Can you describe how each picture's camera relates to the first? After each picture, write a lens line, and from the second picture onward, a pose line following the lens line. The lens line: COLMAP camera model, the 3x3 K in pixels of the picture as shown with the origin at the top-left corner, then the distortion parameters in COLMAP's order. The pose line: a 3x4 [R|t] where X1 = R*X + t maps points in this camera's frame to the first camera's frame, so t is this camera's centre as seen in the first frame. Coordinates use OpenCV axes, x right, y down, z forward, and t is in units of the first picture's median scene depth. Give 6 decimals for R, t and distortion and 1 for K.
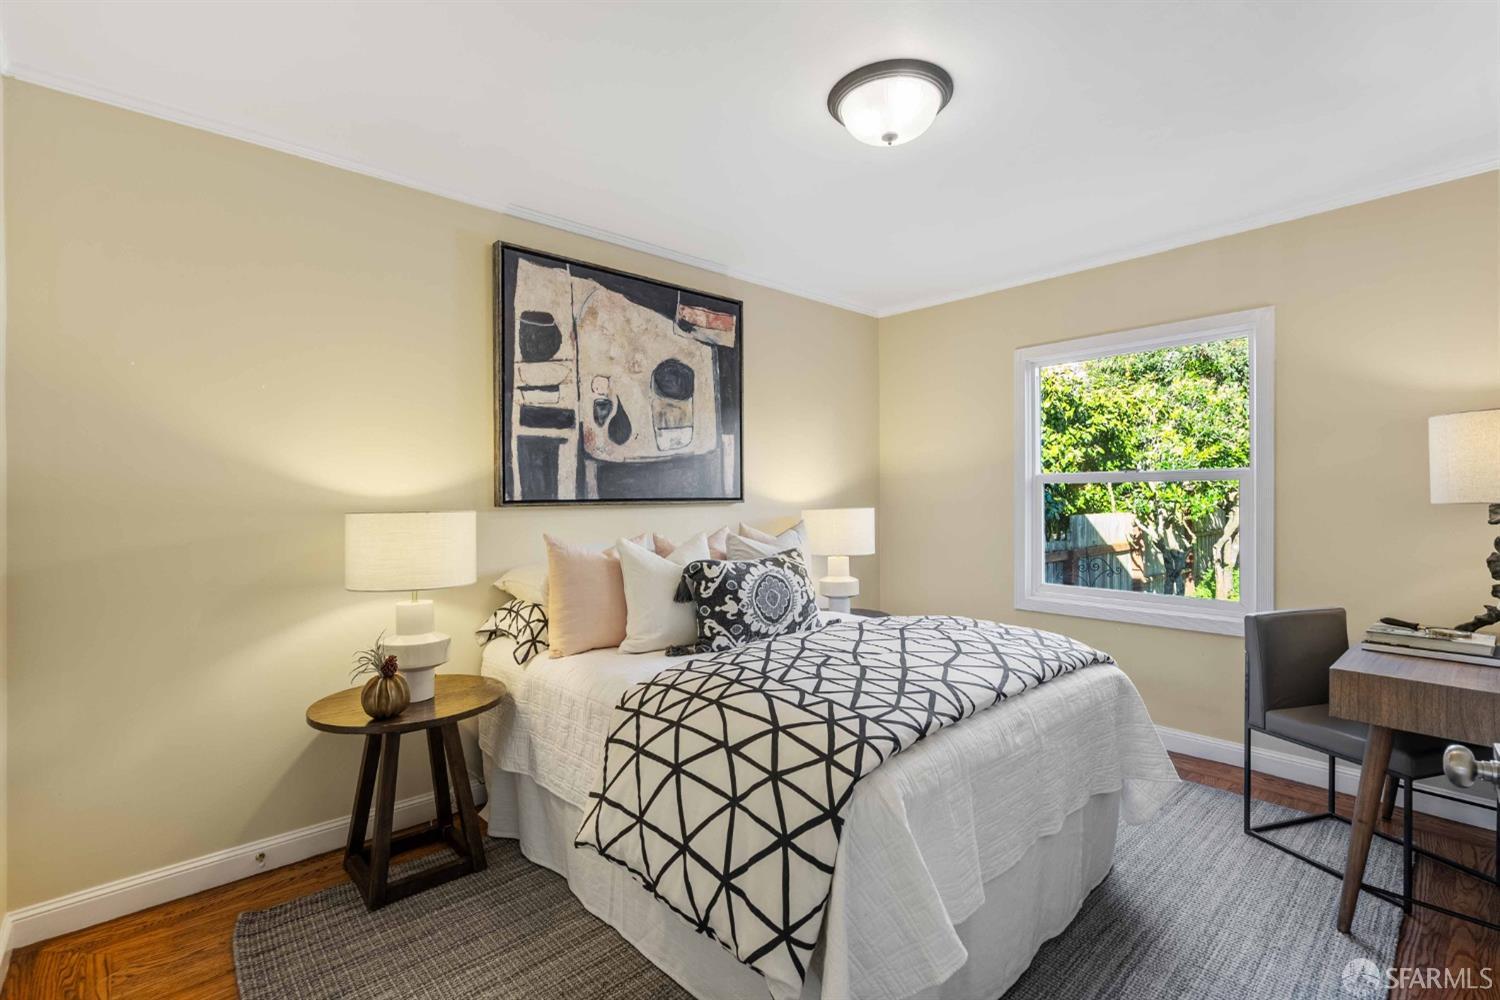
lens RADIAL K [[687.7, 0, 748.9], [0, 687.7, 493.1], [0, 0, 1]] dist [0.002231, 0.000313]
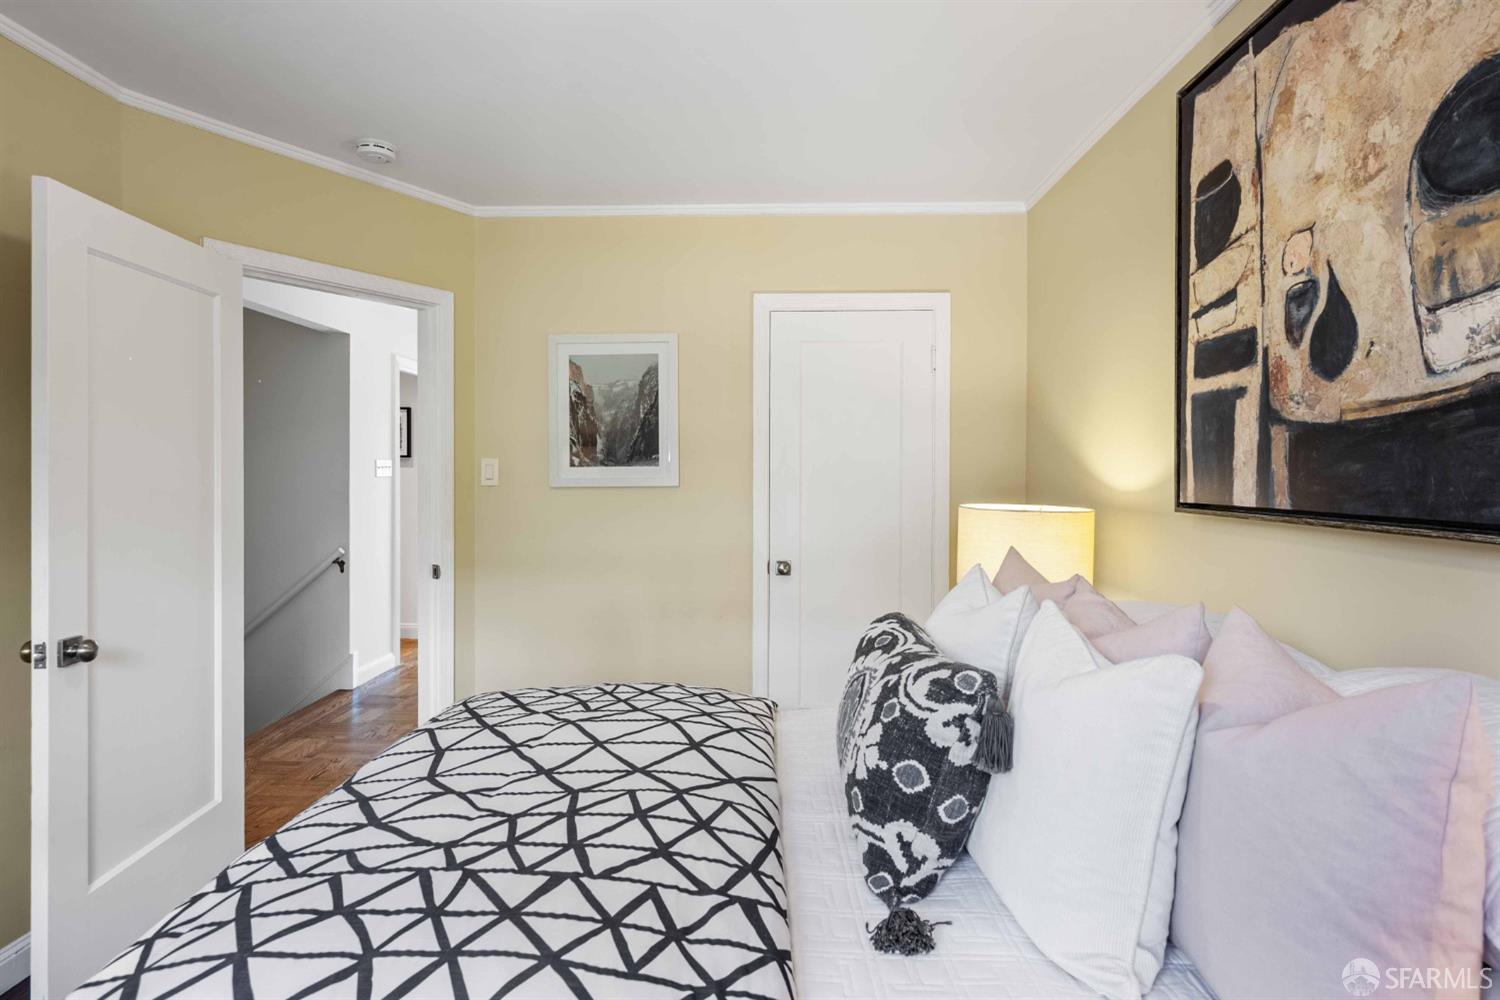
lens RADIAL K [[788.5, 0, 748.5], [0, 788.5, 492.0], [0, 0, 1]] dist [0.000990, 0.000211]
pose [[-0.686948, 0.017643, -0.726492, 0.410085], [-0.006046, 0.999532, 0.029992, -0.016630], [0.726682, 0.024995, -0.686520, 1.127047]]
